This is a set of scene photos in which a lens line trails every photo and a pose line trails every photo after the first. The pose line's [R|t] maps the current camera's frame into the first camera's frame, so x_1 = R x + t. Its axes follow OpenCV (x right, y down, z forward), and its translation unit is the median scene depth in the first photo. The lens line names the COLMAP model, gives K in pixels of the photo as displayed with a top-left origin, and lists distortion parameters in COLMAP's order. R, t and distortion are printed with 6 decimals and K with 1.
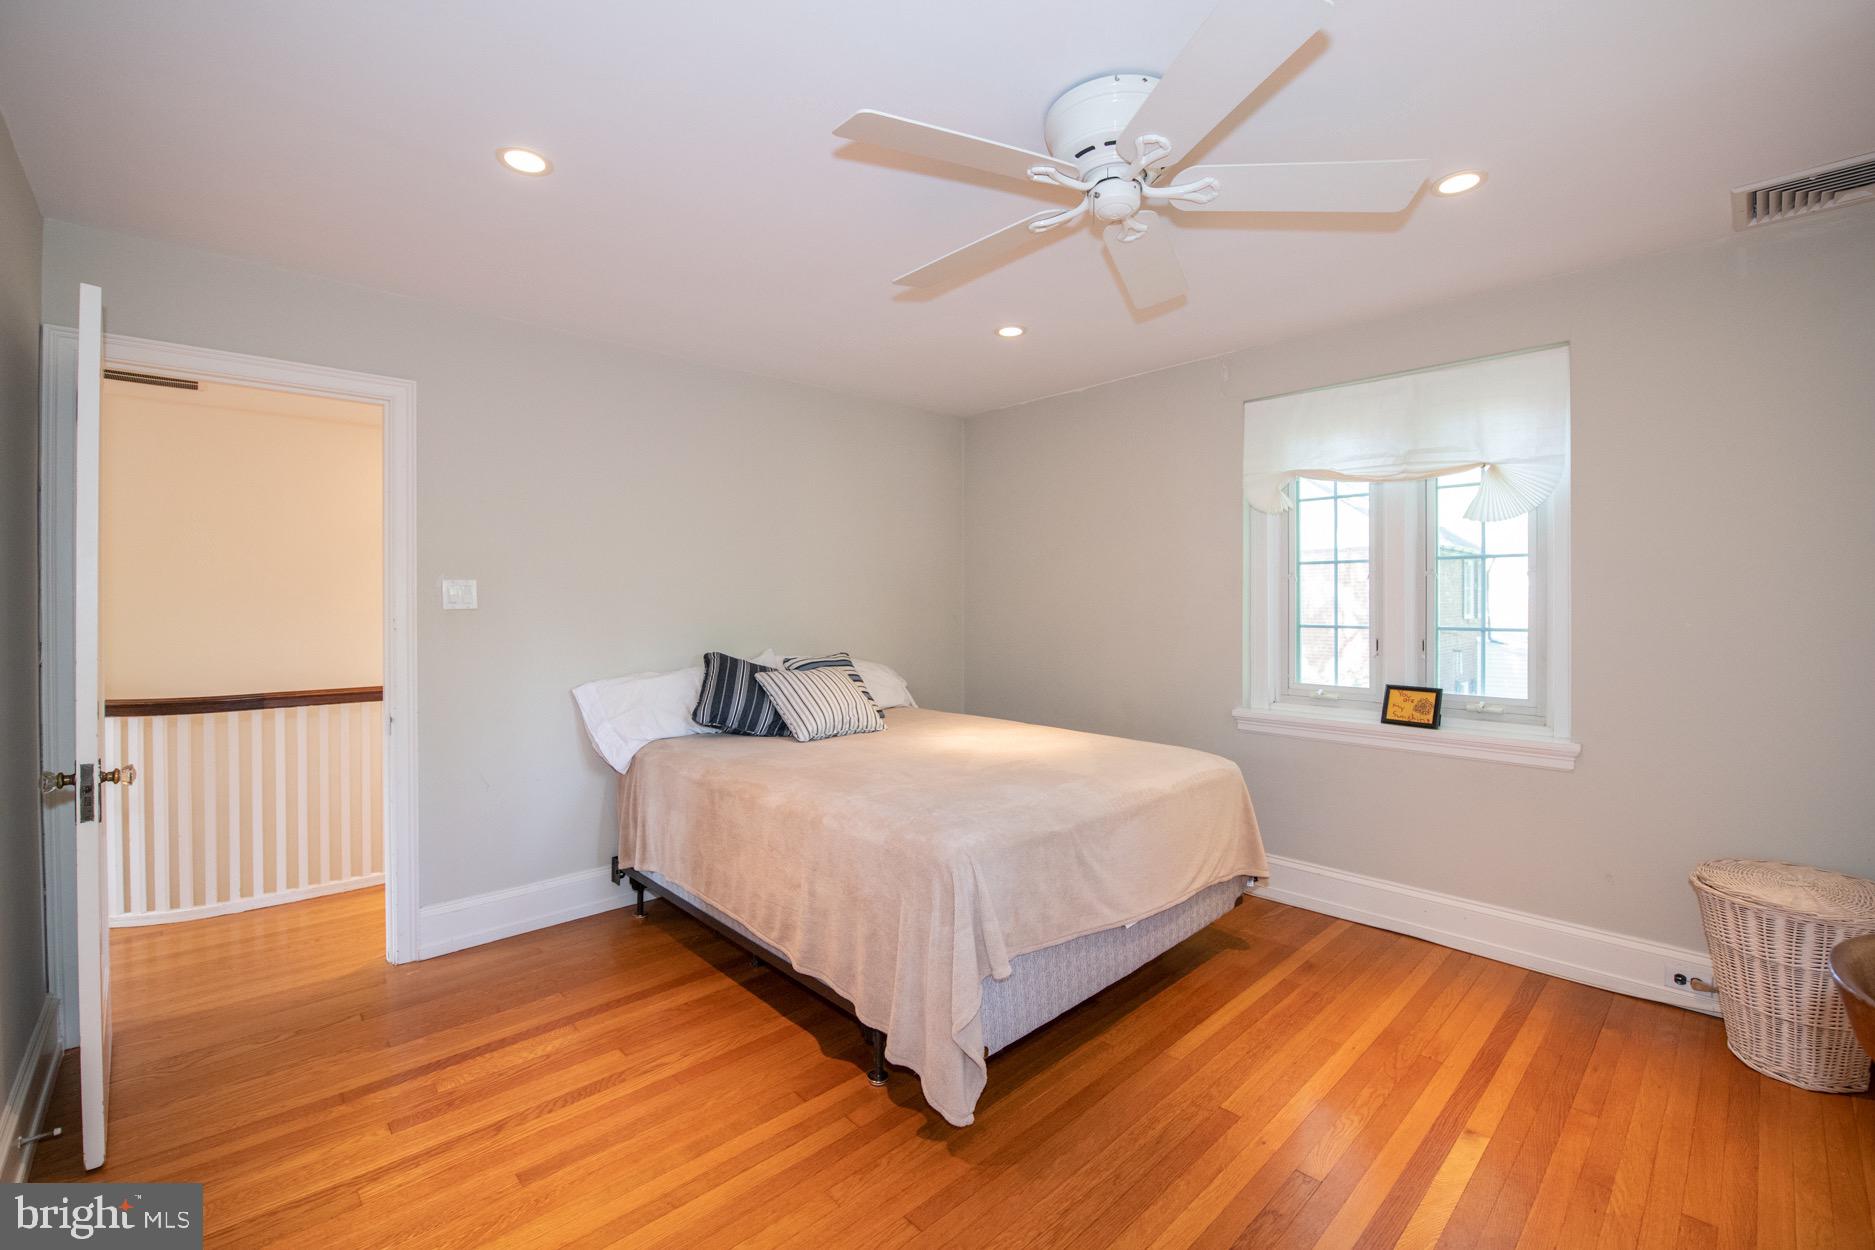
lens RADIAL K [[784.7, 0, 941.5], [0, 784.7, 598.6], [0, 0, 1]] dist [-0.014647, -0.000269]
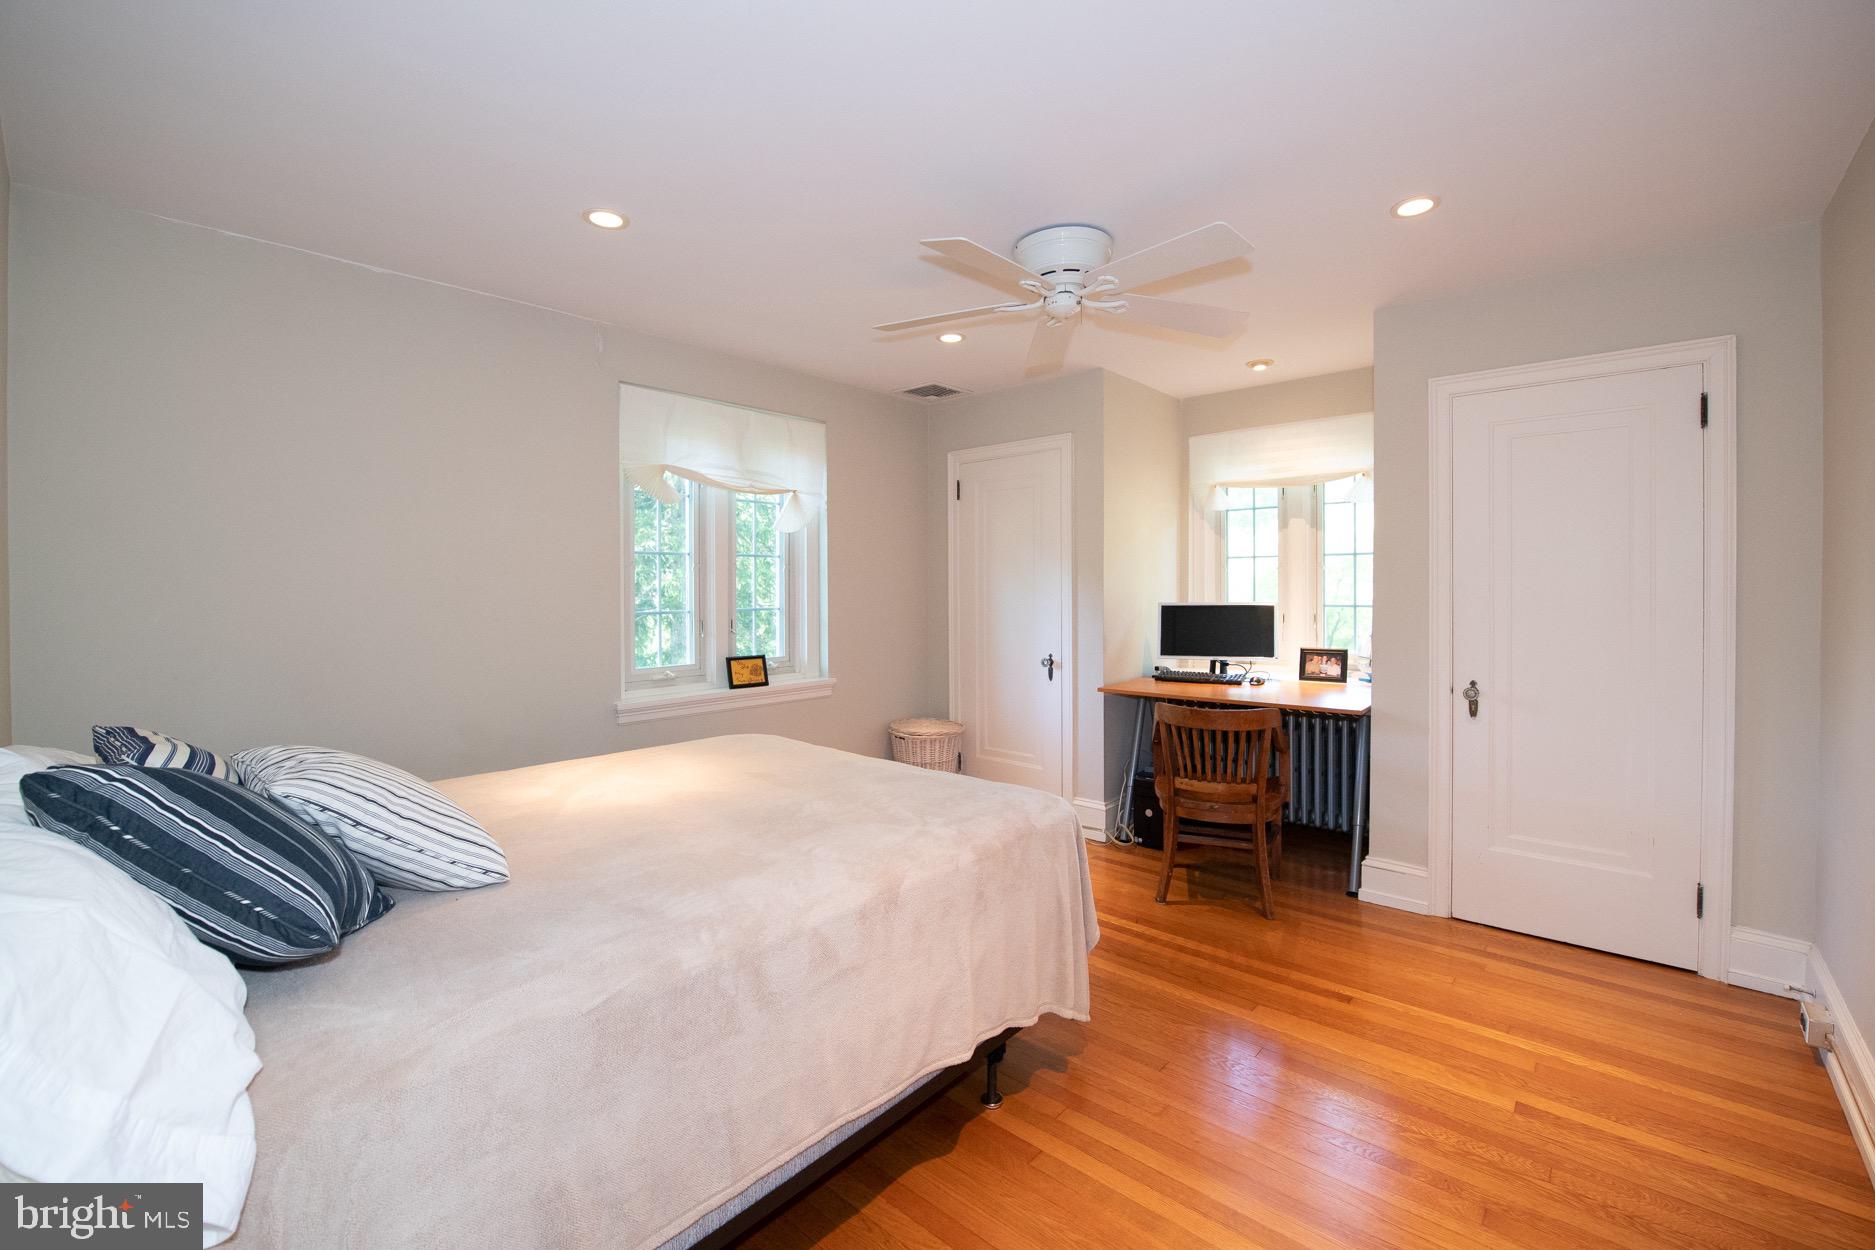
lens RADIAL K [[784.7, 0, 941.5], [0, 784.7, 598.6], [0, 0, 1]] dist [-0.014647, -0.000269]
pose [[-0.068249, -0.017435, 0.997516, -0.704083], [-0.000333, 0.999848, 0.017453, -0.002940], [-0.997668, 0.000859, -0.068245, 0.790261]]
